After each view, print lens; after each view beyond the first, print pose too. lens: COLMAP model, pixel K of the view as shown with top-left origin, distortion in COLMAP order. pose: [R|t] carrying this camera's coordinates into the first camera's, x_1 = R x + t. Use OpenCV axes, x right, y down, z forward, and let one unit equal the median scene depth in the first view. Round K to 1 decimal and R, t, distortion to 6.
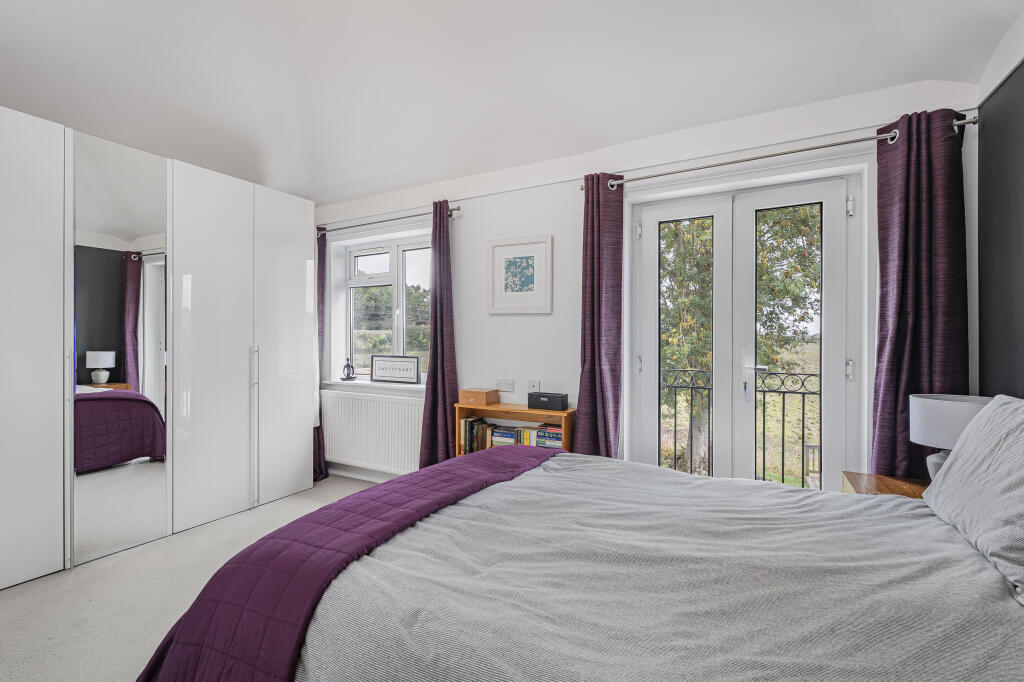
lens RADIAL K [[460.0, 0, 510.5], [0, 460.0, 349.1], [0, 0, 1]] dist [0.000853, -0.000284]
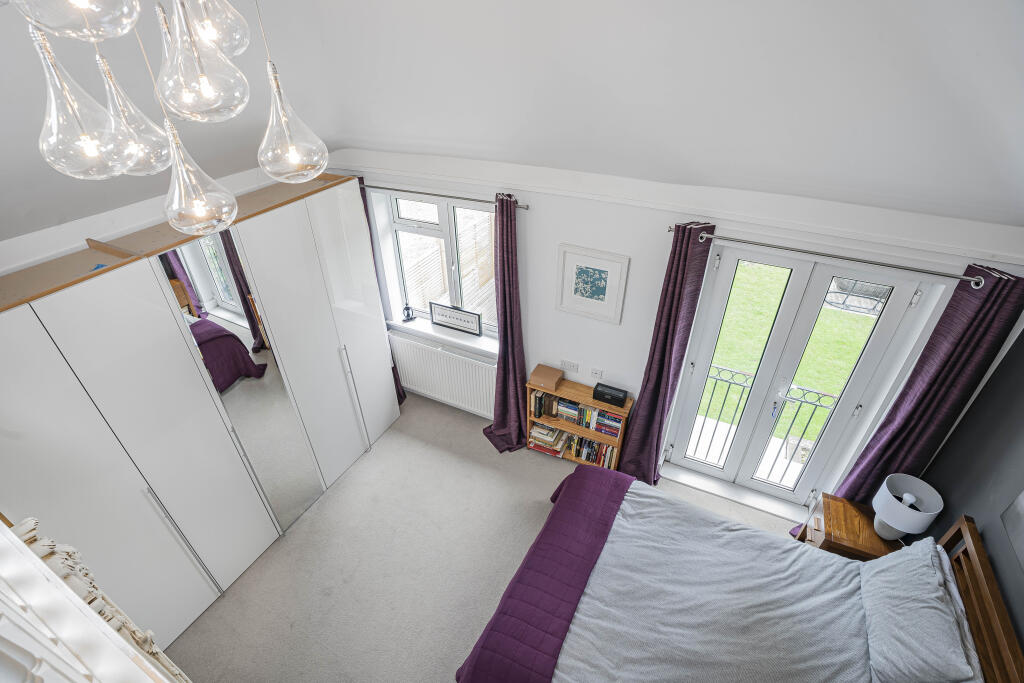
lens RADIAL K [[468.9, 0, 512.0], [0, 468.9, 341.5], [0, 0, 1]] dist [-0.082092, 0.023127]
pose [[0.999238, -0.032790, 0.021182, -0.180100], [0.015706, 0.834464, 0.550839, -0.626161], [-0.035738, -0.550087, 0.834343, 0.080668]]
